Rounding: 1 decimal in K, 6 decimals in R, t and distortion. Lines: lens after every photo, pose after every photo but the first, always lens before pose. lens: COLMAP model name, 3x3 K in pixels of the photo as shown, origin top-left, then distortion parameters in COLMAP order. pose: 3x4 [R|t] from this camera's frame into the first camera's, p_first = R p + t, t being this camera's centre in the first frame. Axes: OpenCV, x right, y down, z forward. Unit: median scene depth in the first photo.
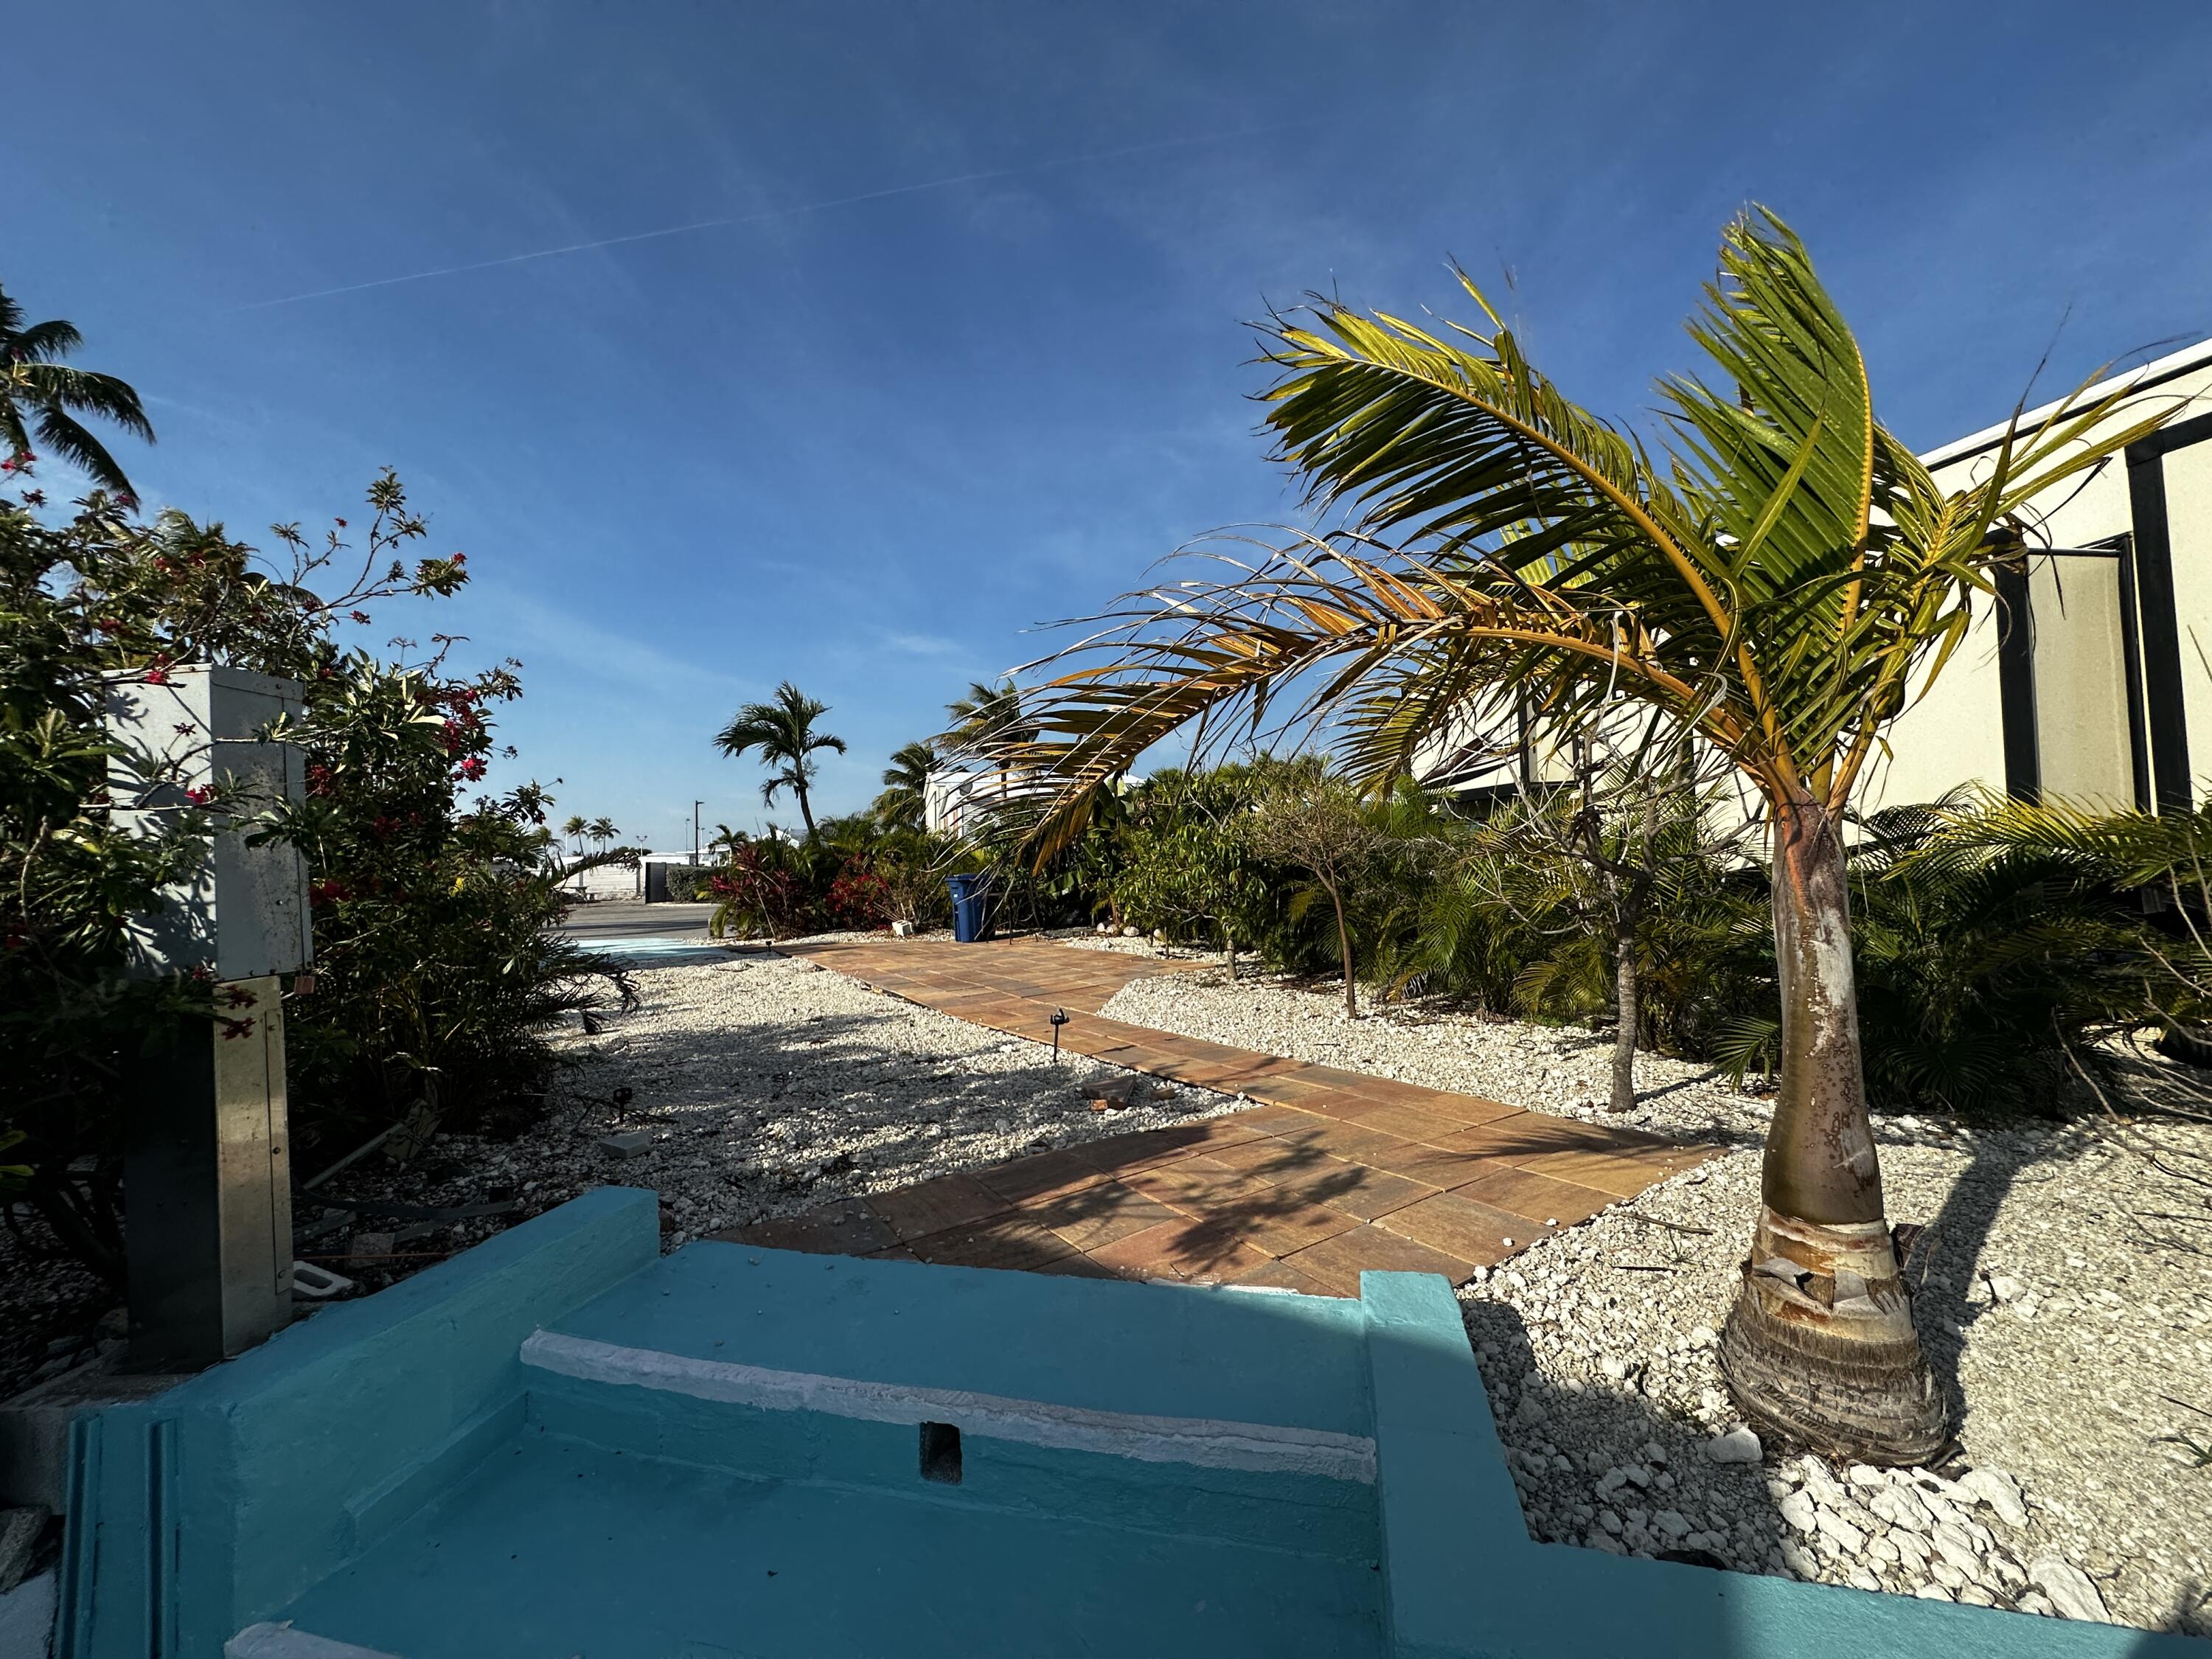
lens RADIAL K [[891.9, 0, 1106.3], [0, 891.9, 825.8], [0, 0, 1]] dist [0.001036, -0.000138]
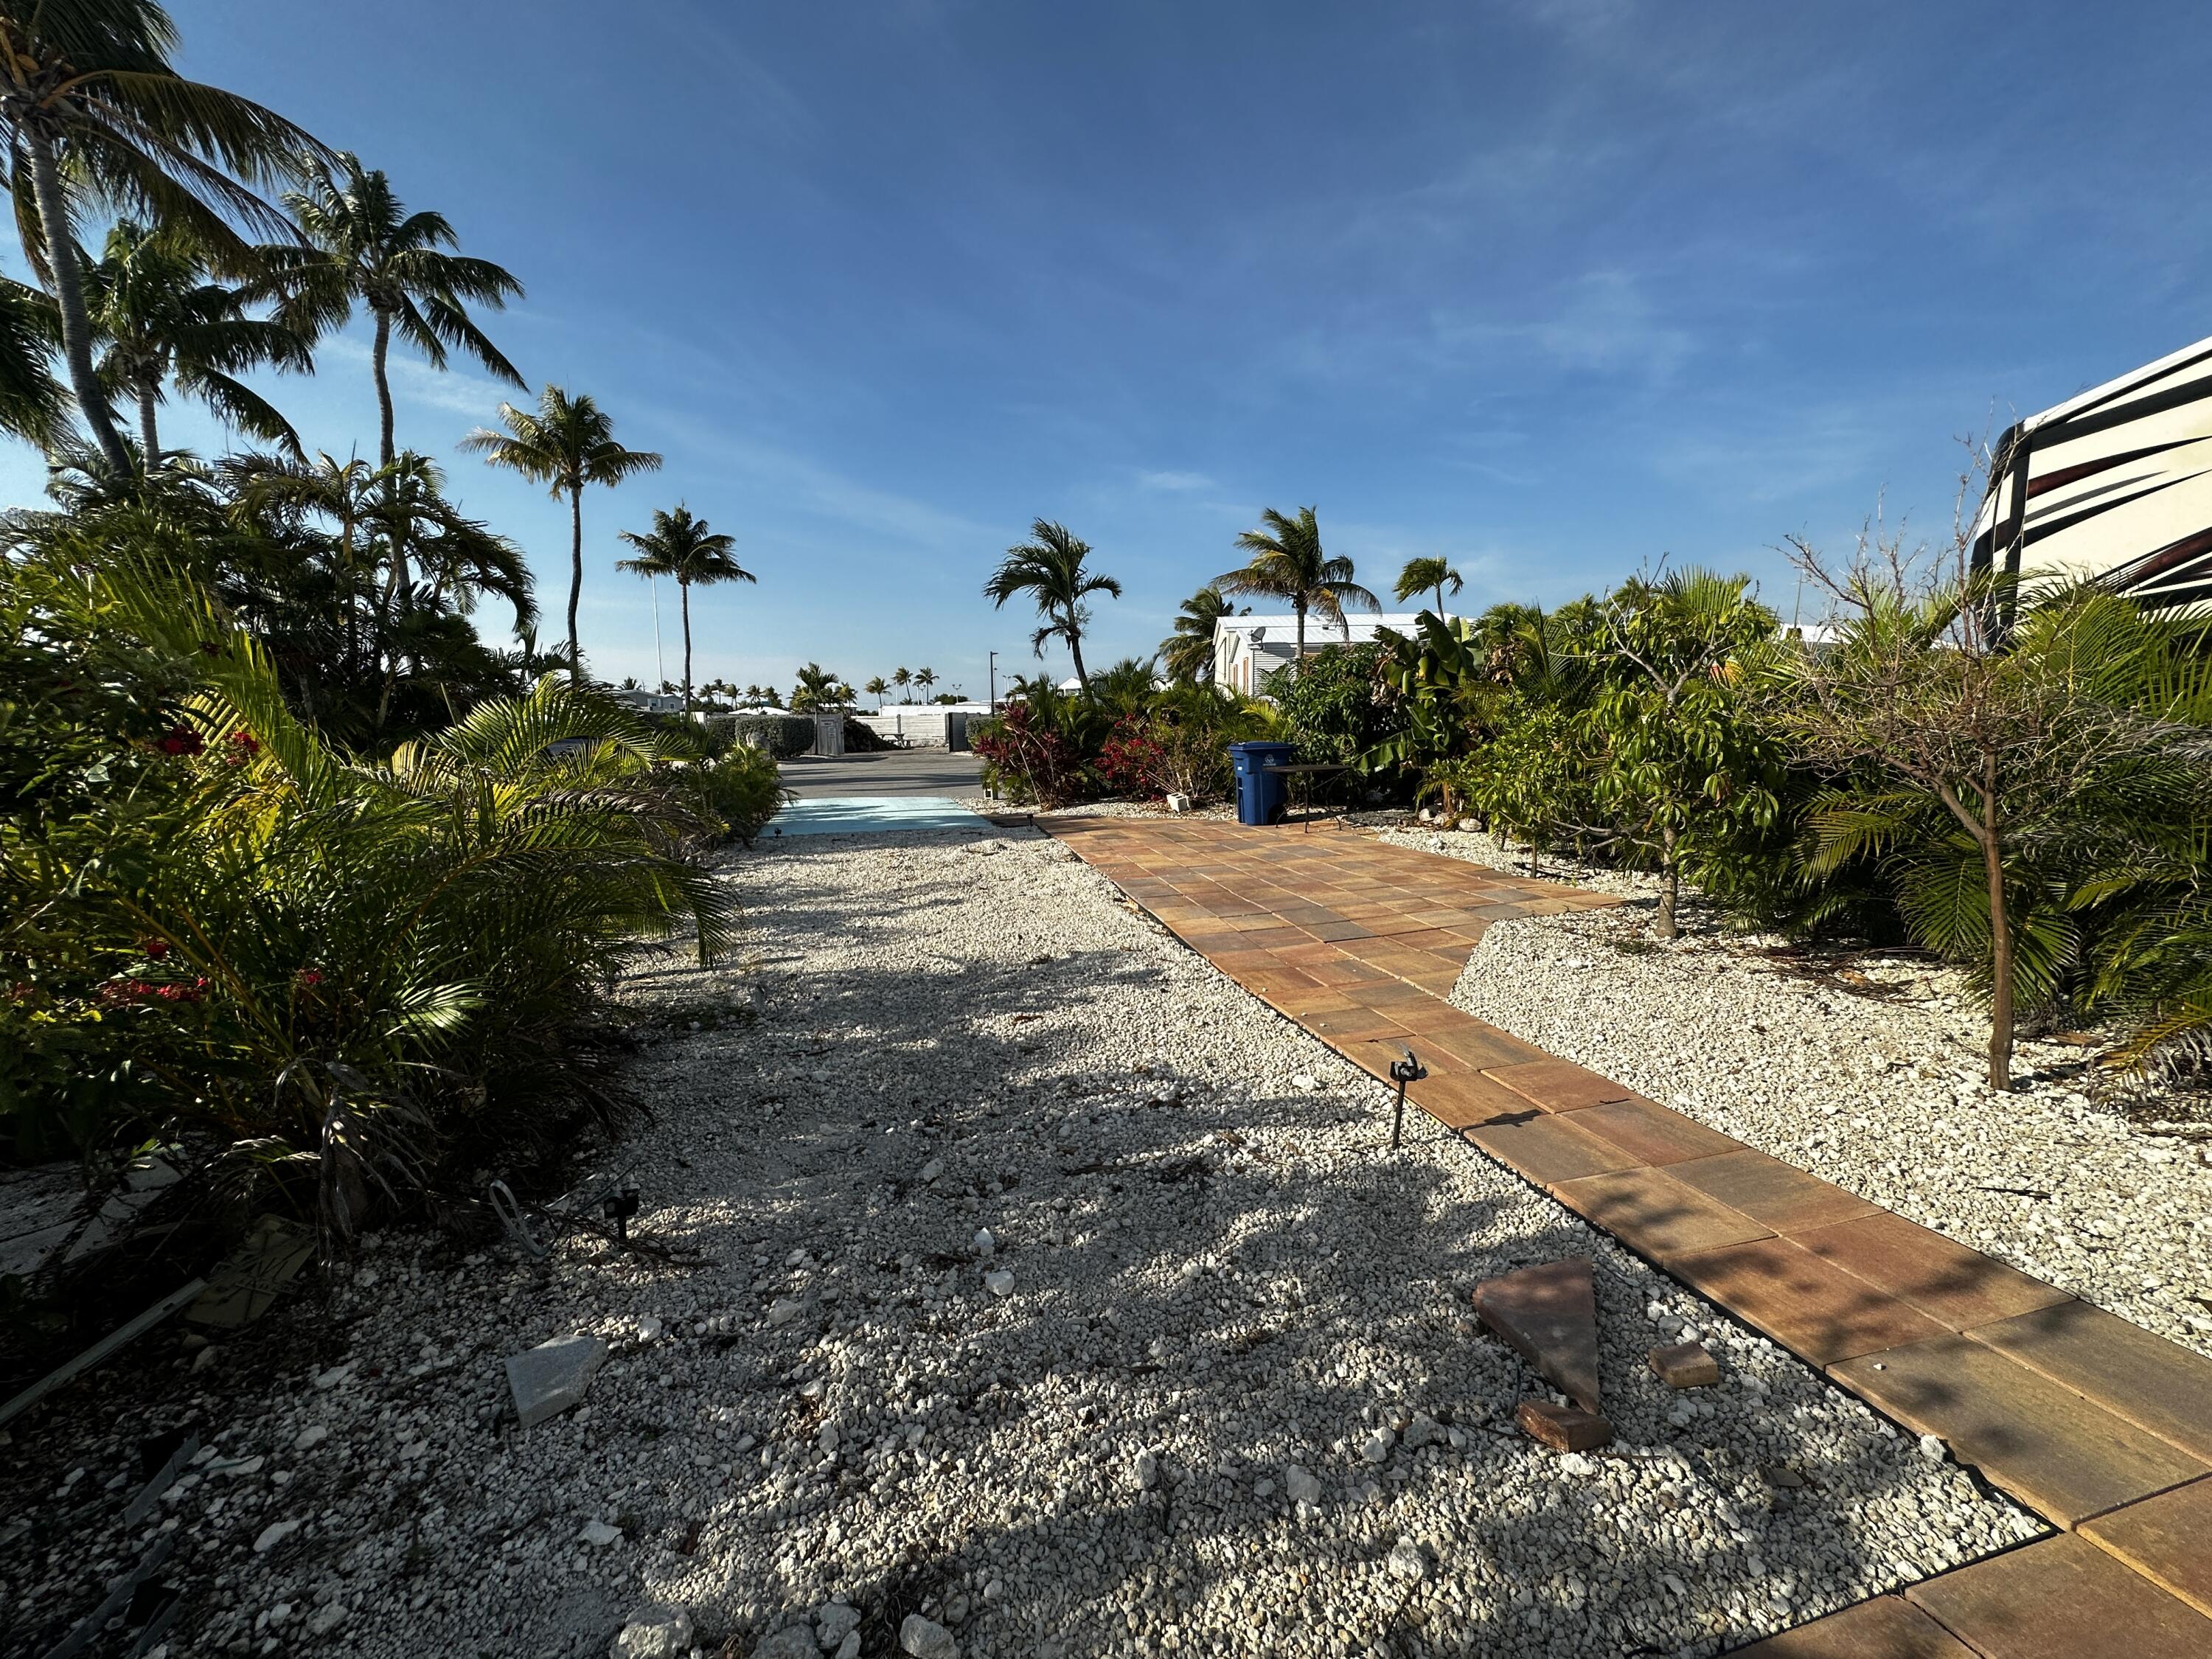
lens RADIAL K [[891.9, 0, 1109.5], [0, 891.9, 826.7], [0, 0, 1]] dist [0.001036, -0.000138]
pose [[0.949657, 0.046364, -0.309842, -0.024408], [0.007214, 0.985491, 0.169577, -0.008415], [0.313209, -0.163275, 0.935543, 0.175701]]
